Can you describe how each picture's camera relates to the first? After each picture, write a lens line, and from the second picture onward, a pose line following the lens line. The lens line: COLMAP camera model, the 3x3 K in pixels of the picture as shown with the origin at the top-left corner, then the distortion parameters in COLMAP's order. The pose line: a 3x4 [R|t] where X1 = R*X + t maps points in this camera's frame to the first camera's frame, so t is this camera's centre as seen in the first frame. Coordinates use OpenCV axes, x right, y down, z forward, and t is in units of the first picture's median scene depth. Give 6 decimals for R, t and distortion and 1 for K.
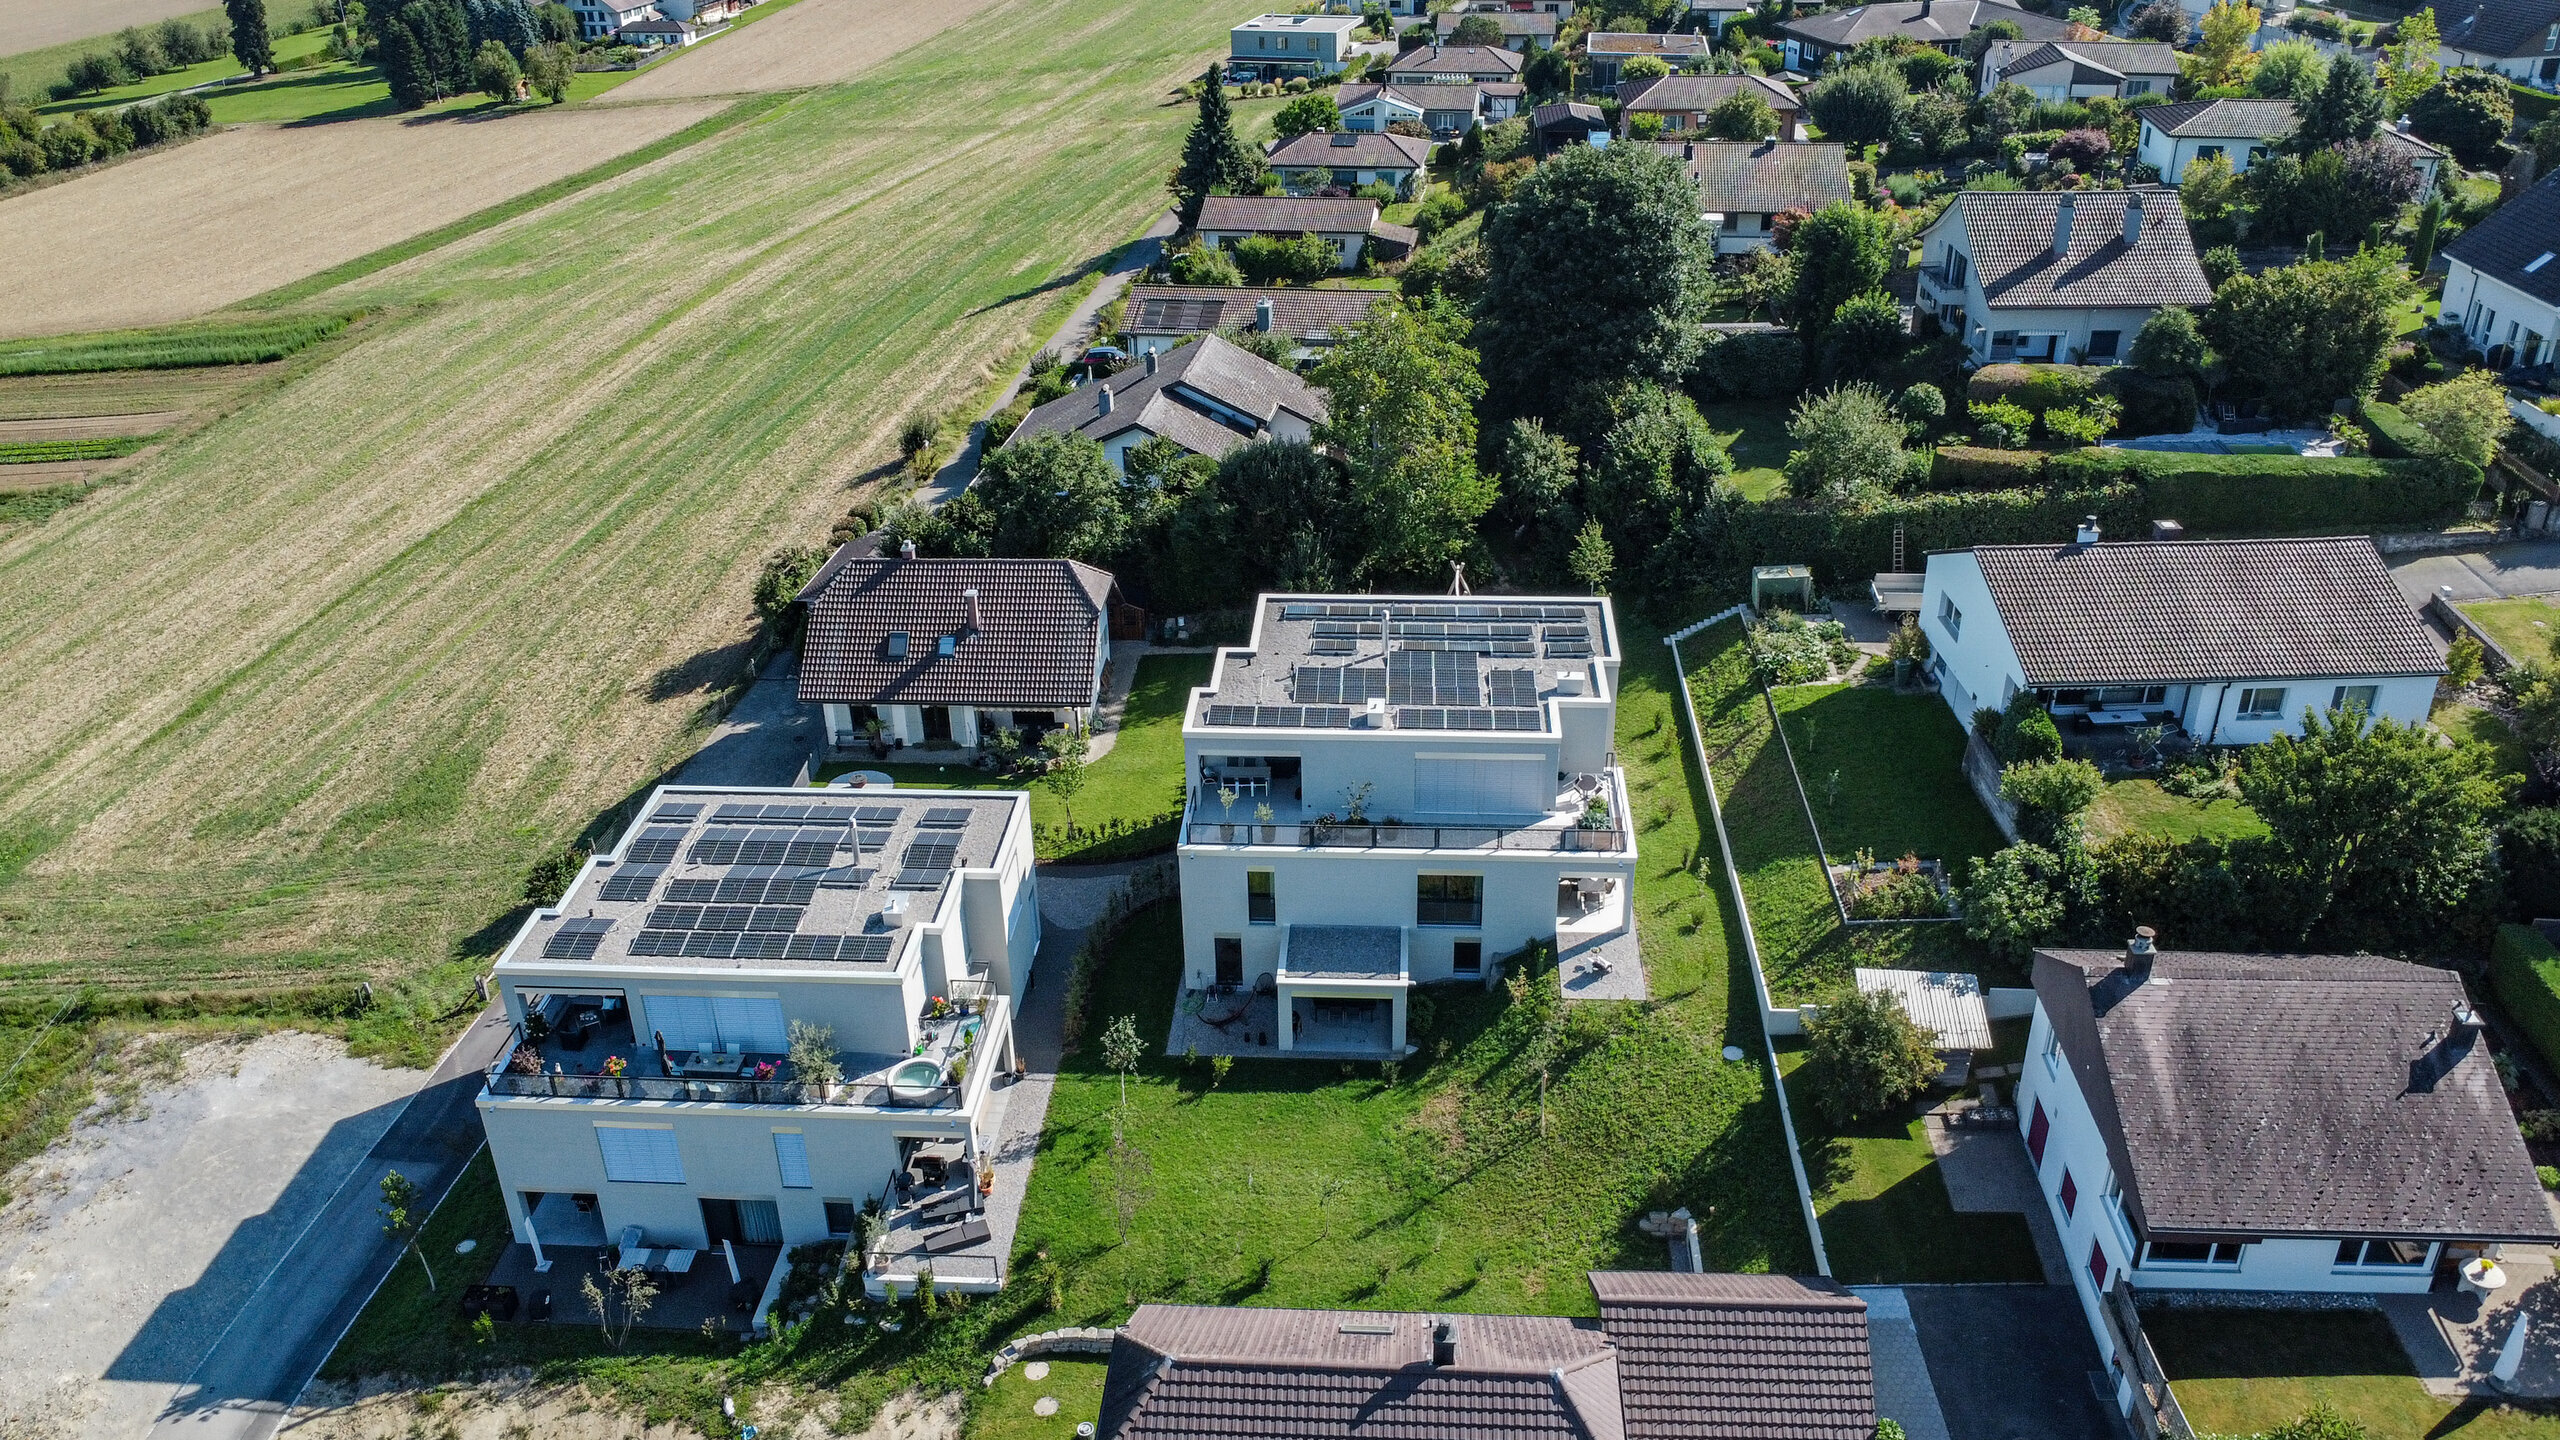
lens RADIAL K [[2056.0, 0, 1245.8], [0, 2056.0, 724.2], [0, 0, 1]] dist [-0.024746, -0.002937]
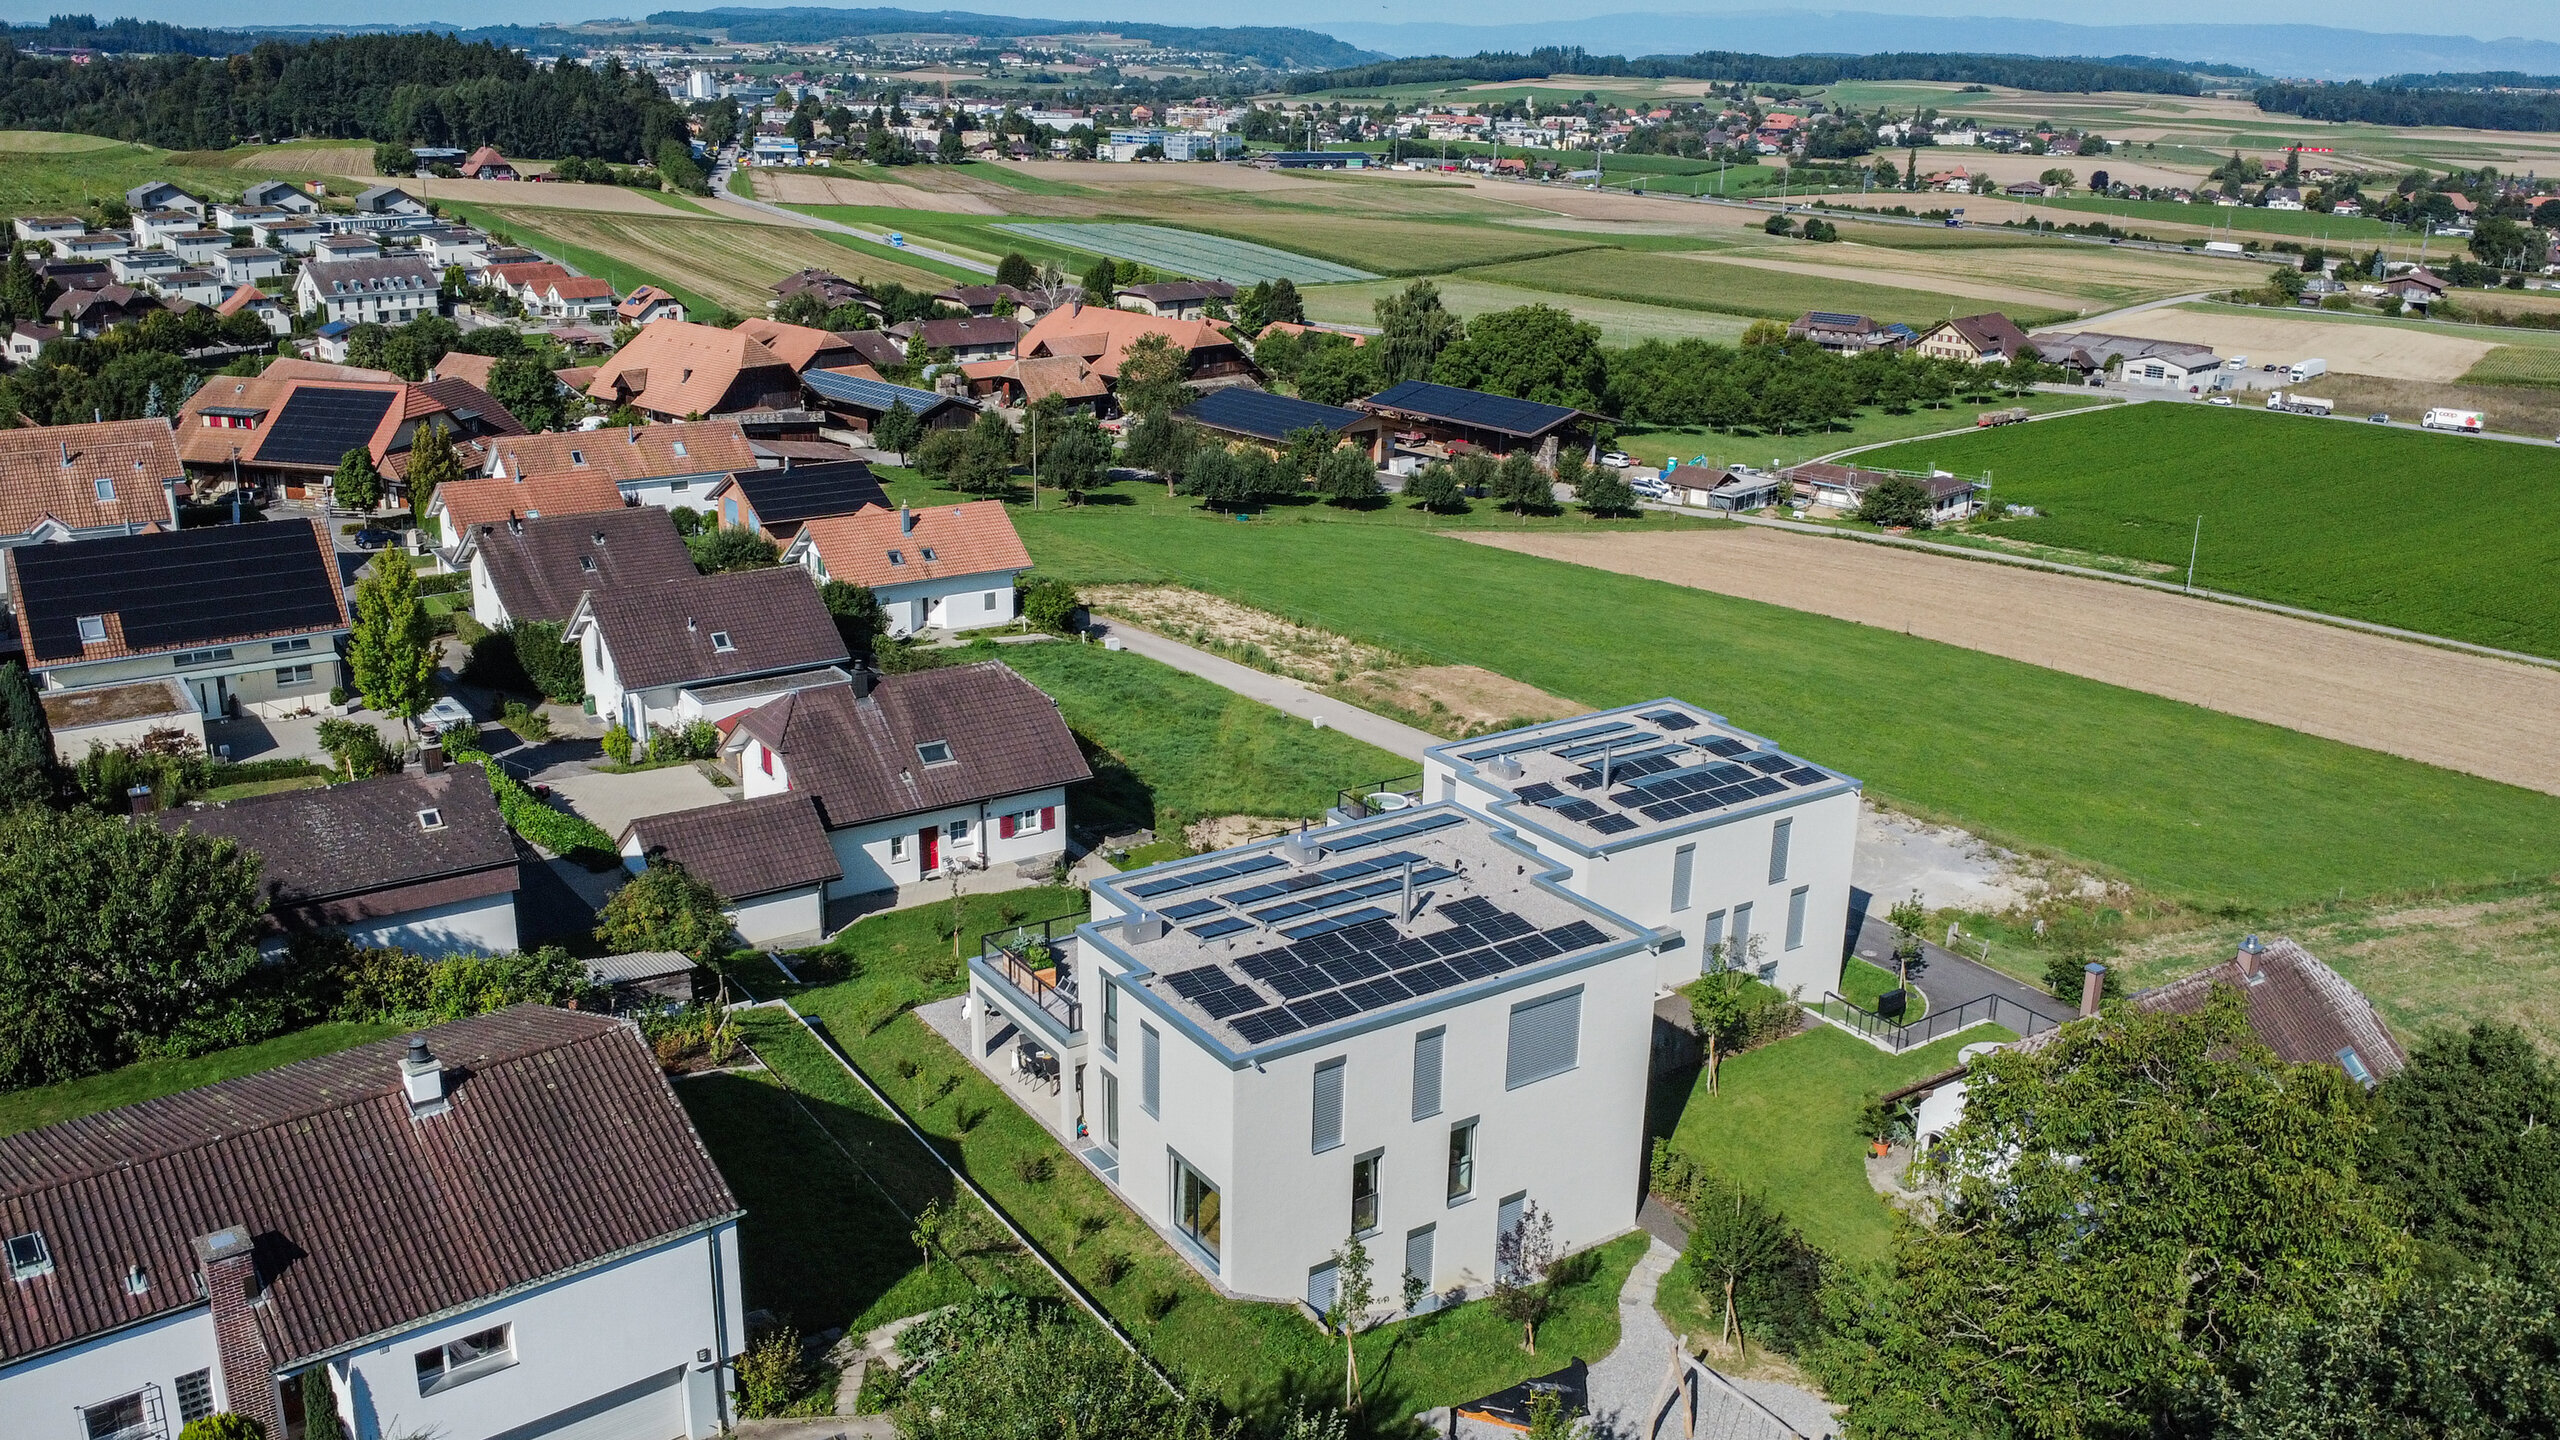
lens RADIAL K [[2056.0, 0, 1245.8], [0, 2056.0, 724.2], [0, 0, 1]] dist [-0.024746, -0.002937]
pose [[-0.791736, 0.196090, -0.578535, 0.552687], [-0.284521, 0.719700, 0.633309, -0.562319], [0.540557, 0.666018, -0.514021, 1.391222]]
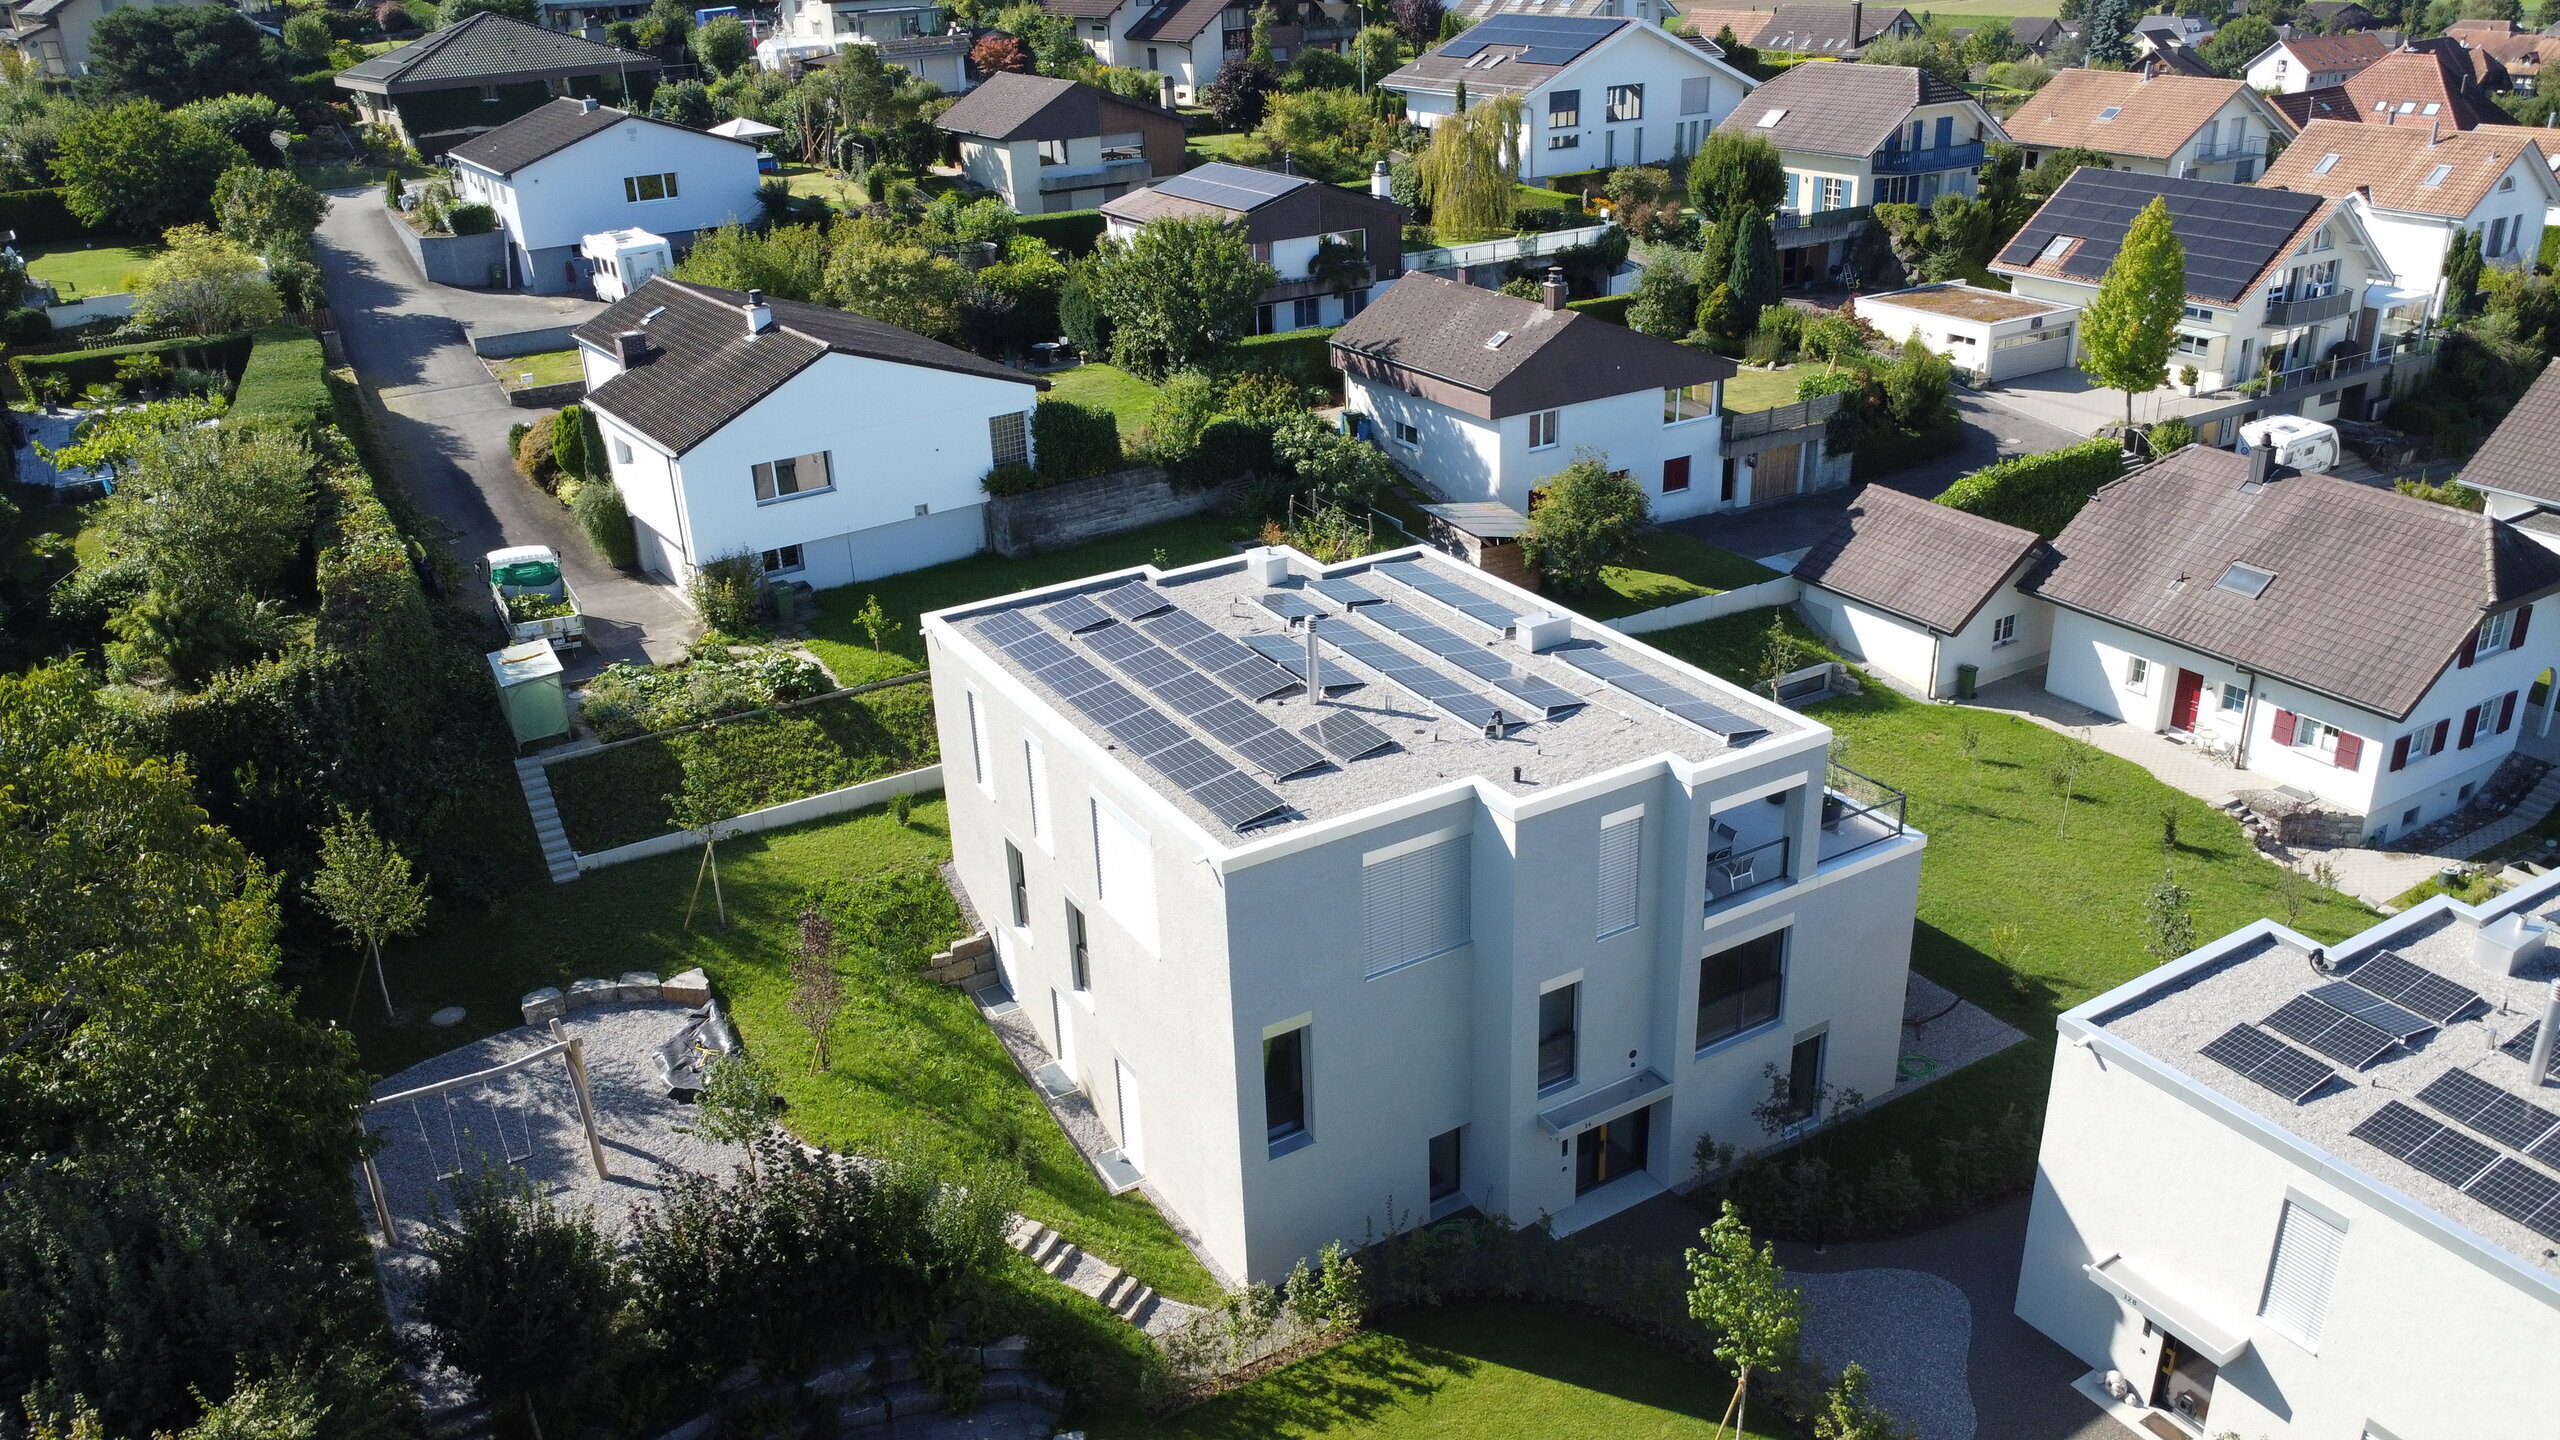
lens RADIAL K [[1936.7, 0, 1265.7], [0, 1936.7, 721.3], [0, 0, 1]] dist [-0.043398, 0.002622]
pose [[-0.566700, -0.295802, 0.768994, -0.329233], [0.428588, 0.691285, 0.581753, -0.346081], [-0.703678, 0.659261, -0.264974, 1.229953]]
